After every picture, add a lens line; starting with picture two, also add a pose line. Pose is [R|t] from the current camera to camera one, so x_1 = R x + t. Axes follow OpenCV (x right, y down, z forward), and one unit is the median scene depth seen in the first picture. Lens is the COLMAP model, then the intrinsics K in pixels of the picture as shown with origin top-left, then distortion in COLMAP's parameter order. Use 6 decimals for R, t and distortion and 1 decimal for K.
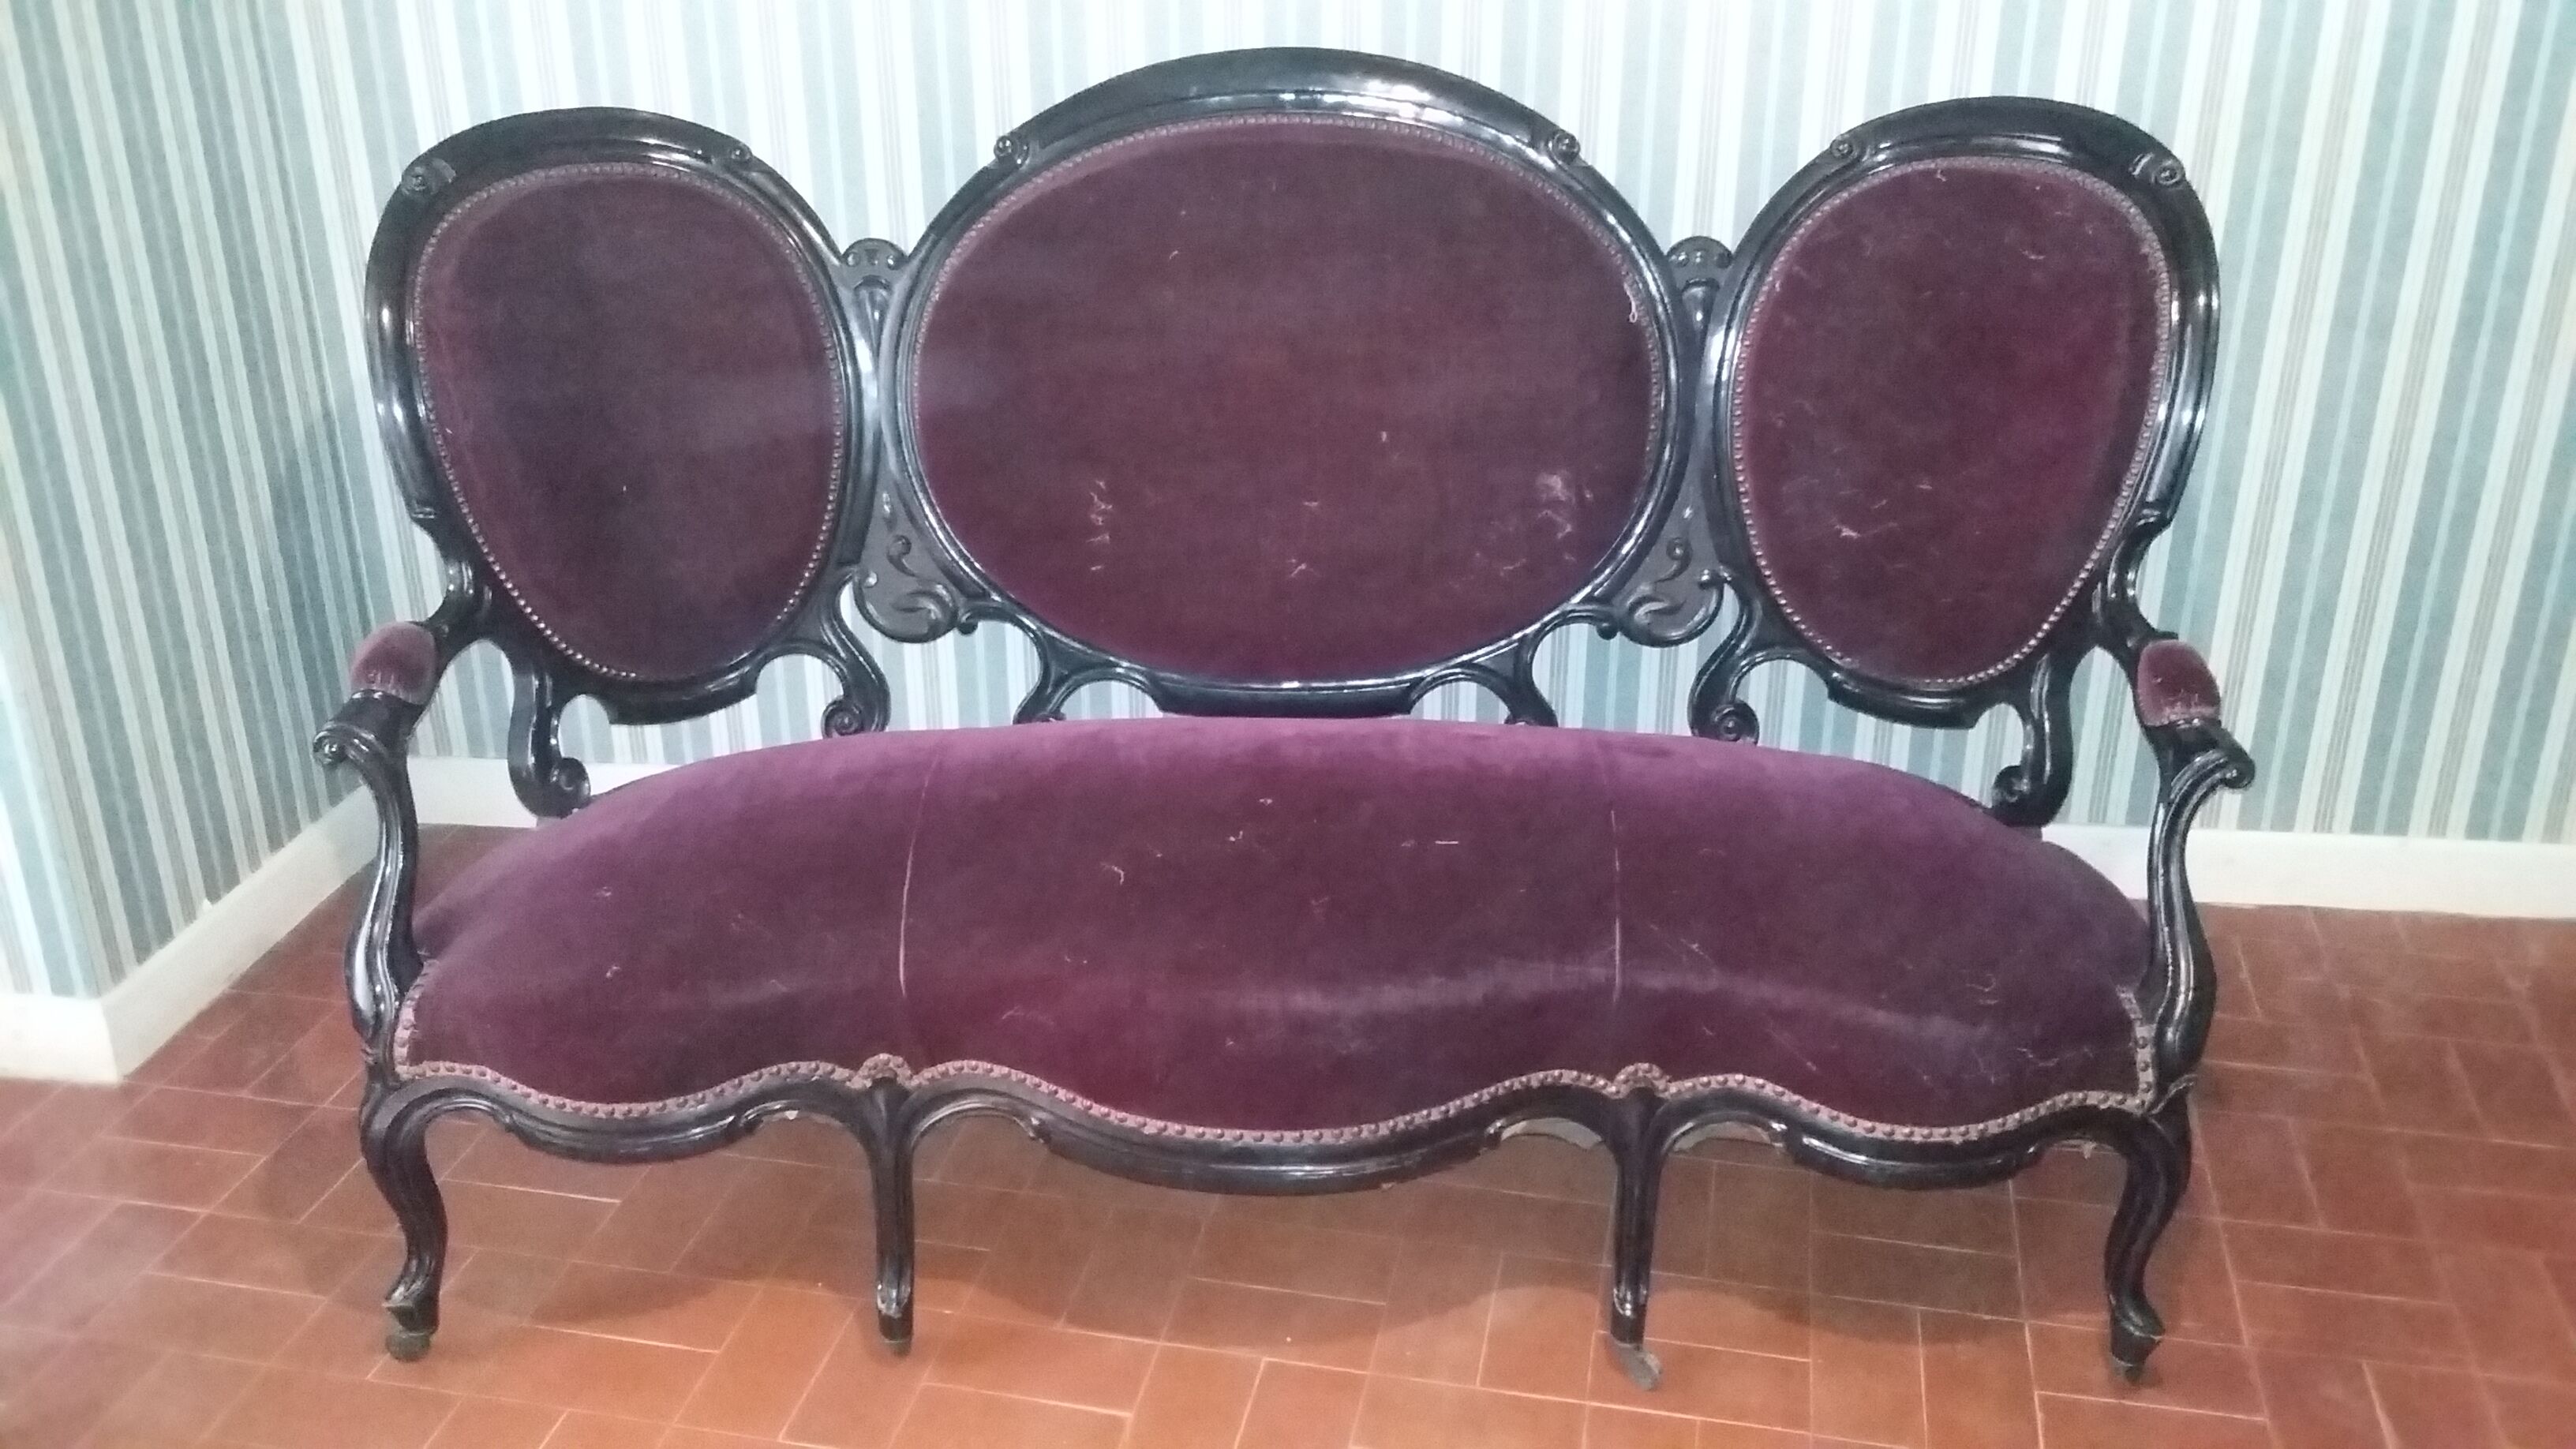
lens RADIAL K [[2035.9, 0, 1288.0], [0, 2035.9, 724.5], [0, 0, 1]] dist [-0.004232, -0.002082]
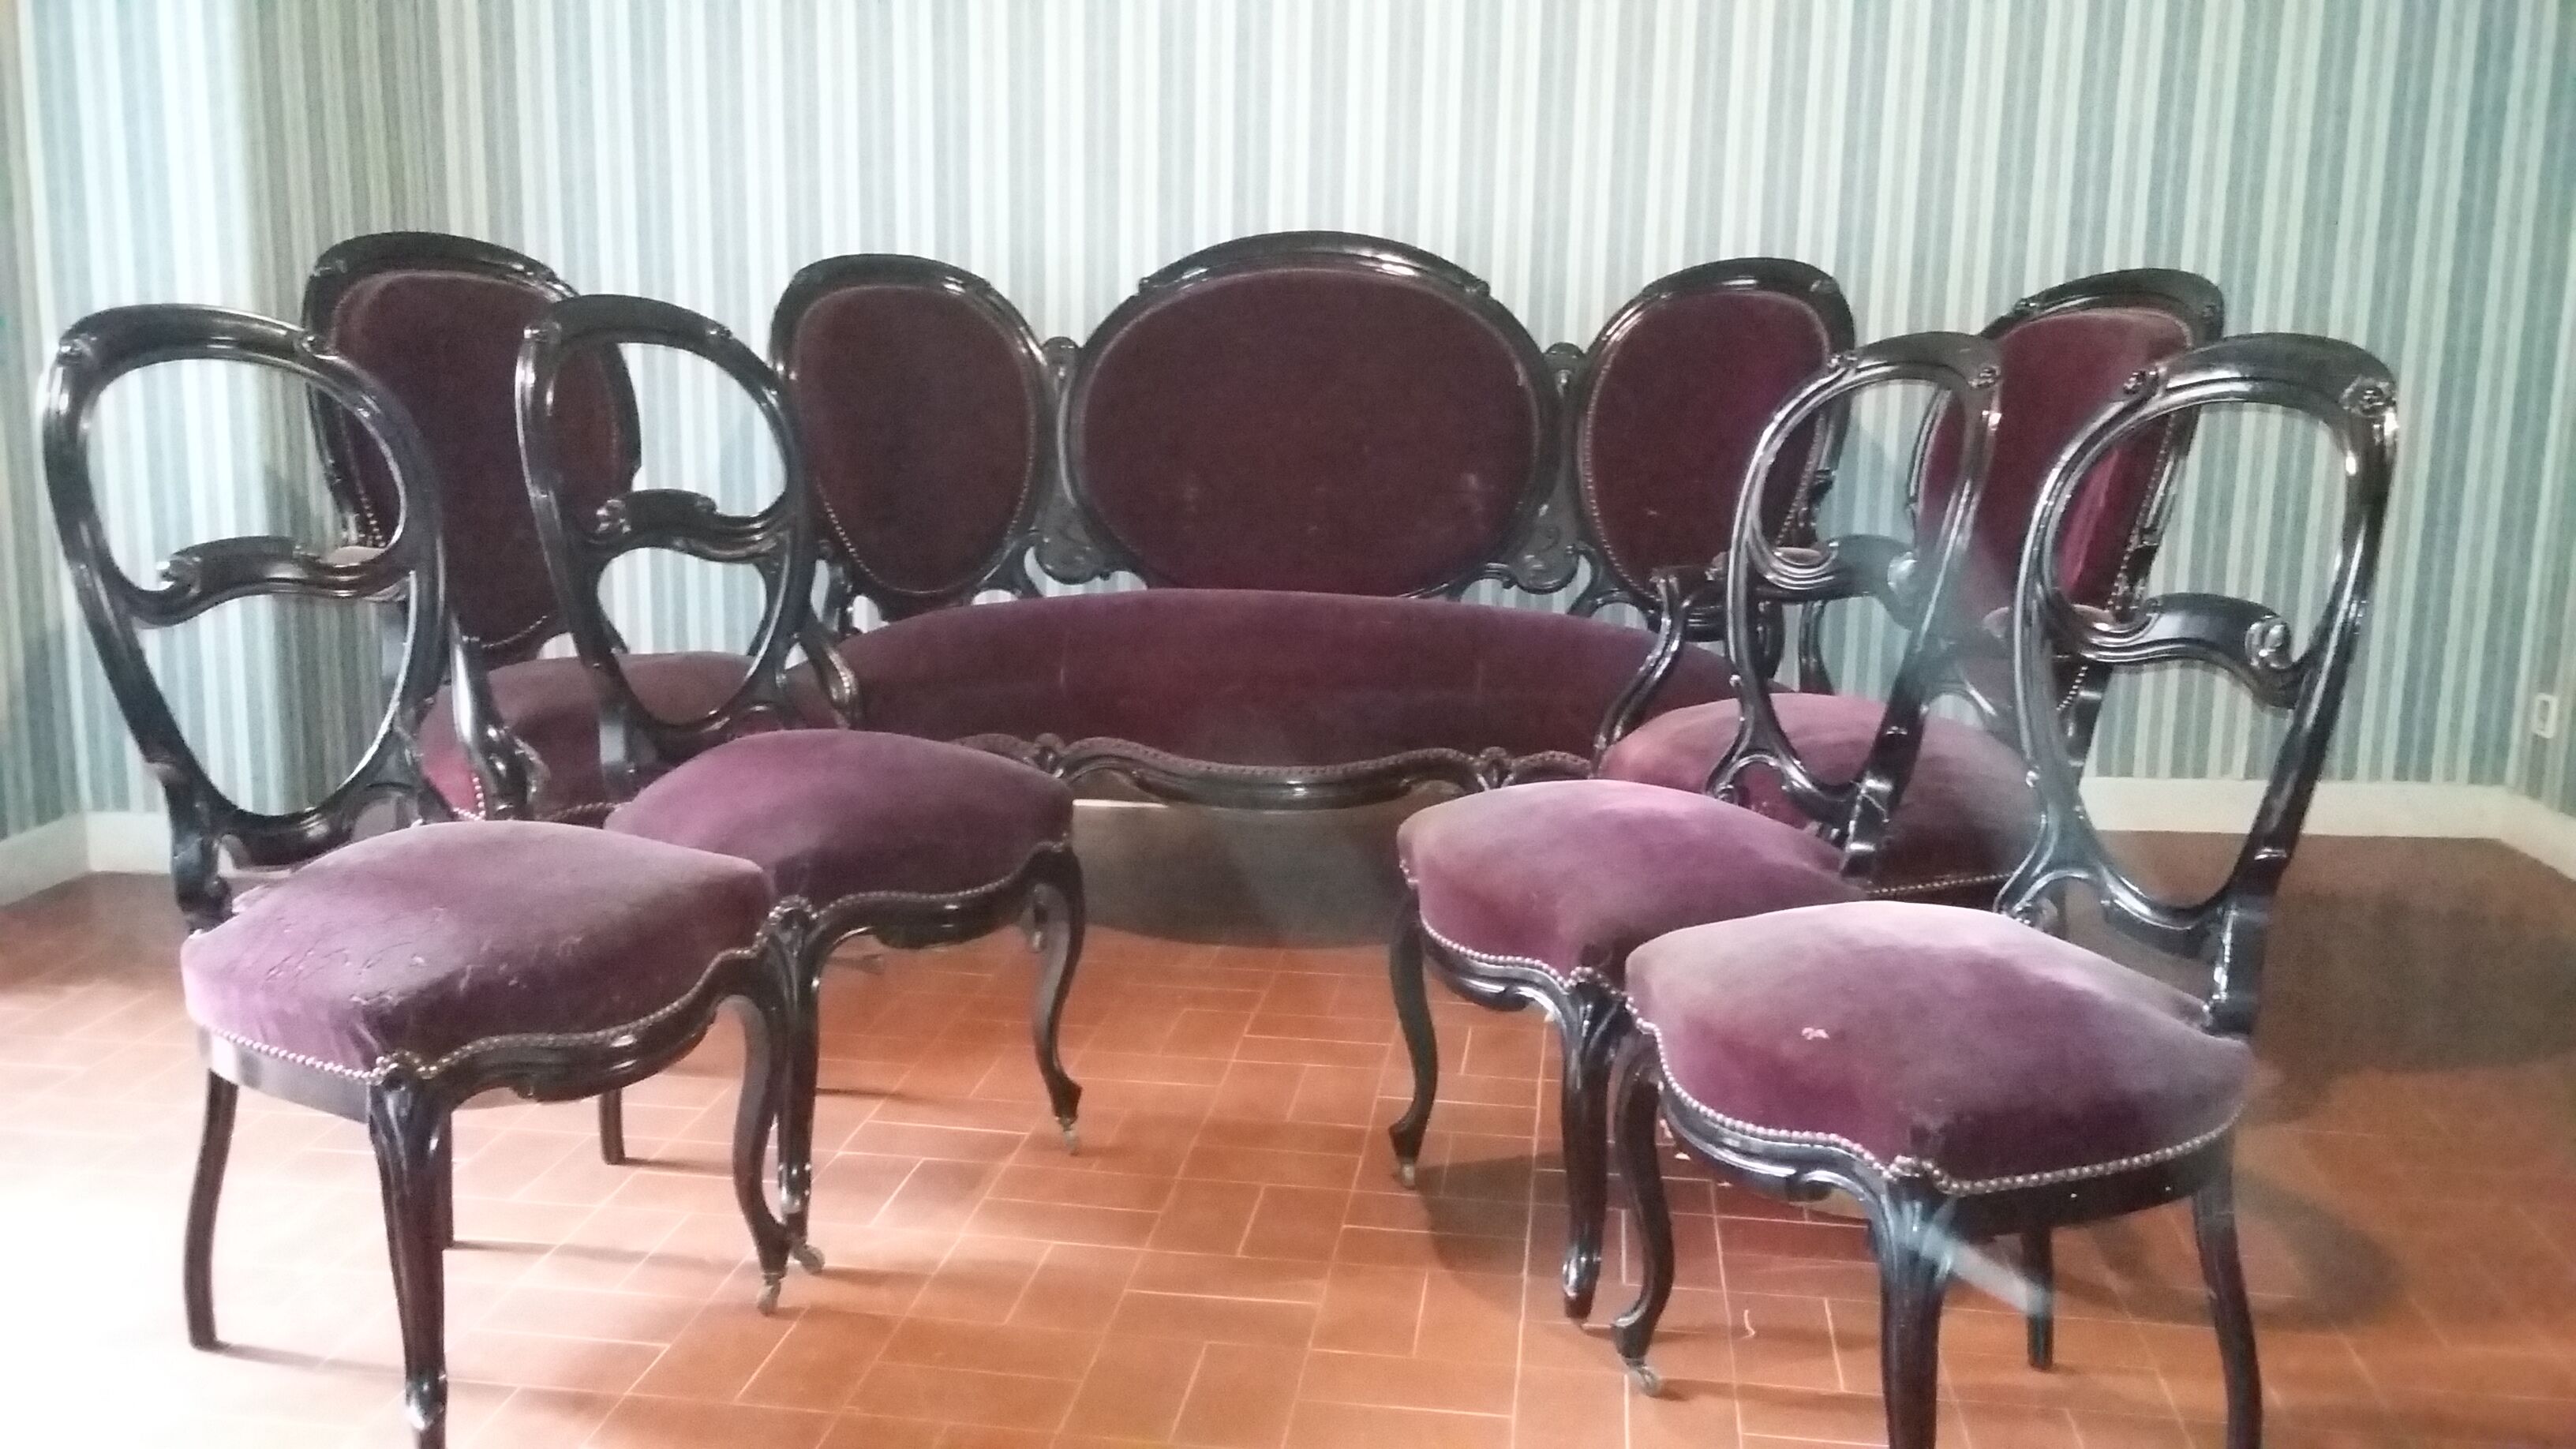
lens RADIAL K [[2035.9, 0, 1288.0], [0, 2035.9, 724.5], [0, 0, 1]] dist [-0.004232, -0.002082]
pose [[0.998568, 0.034480, -0.040897, 0.058113], [-0.042718, 0.974174, -0.221722, 0.437214], [0.032196, 0.223152, 0.974252, -0.541956]]
